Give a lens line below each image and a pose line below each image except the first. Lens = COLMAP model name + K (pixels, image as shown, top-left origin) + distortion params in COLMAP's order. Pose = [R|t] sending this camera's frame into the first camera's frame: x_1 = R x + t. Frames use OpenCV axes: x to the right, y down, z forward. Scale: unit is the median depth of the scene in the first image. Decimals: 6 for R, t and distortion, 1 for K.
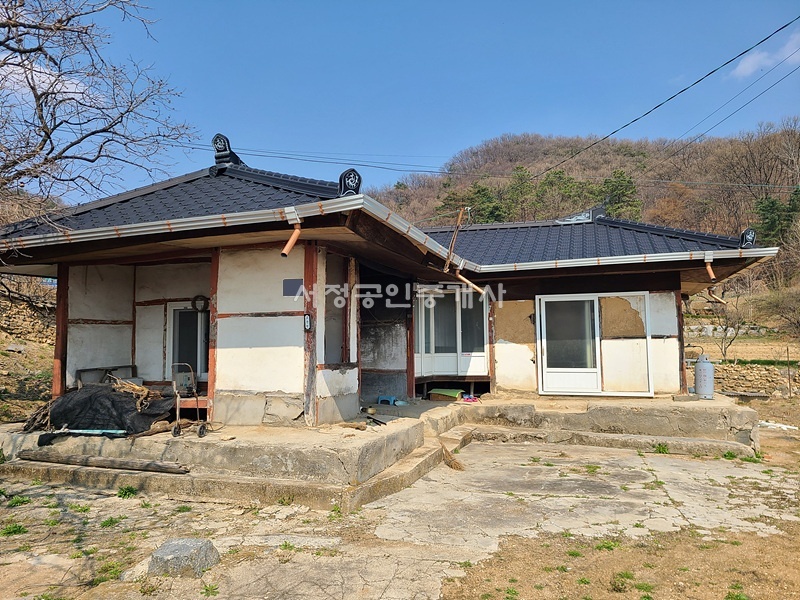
lens RADIAL K [[602.1, 0, 400.4], [0, 602.1, 299.6], [0, 0, 1]] dist [0.047258, -0.025164]
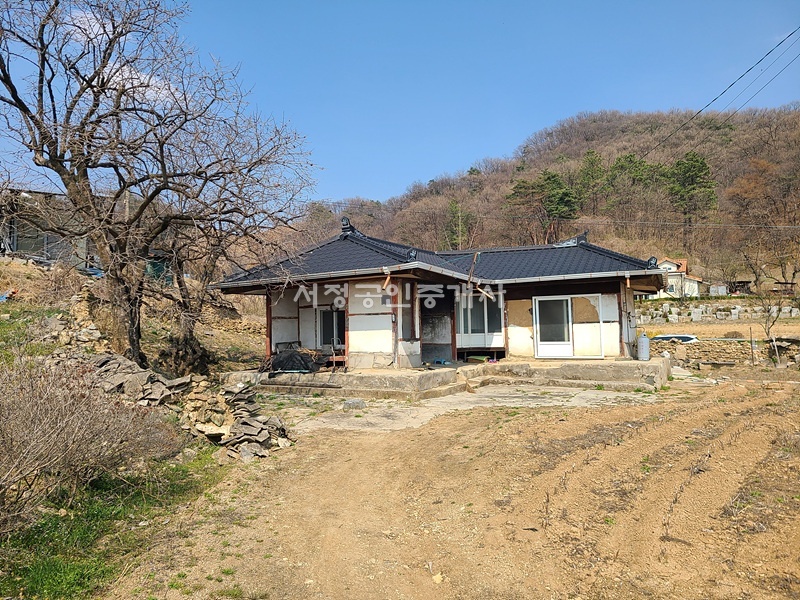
lens RADIAL K [[602.1, 0, 391.9], [0, 602.1, 291.6], [0, 0, 1]] dist [0.047258, -0.025164]
pose [[0.989826, -0.019646, -0.140918, 0.093532], [0.021473, 0.999704, 0.011454, -0.054188], [0.140651, -0.014363, 0.989955, -0.736777]]
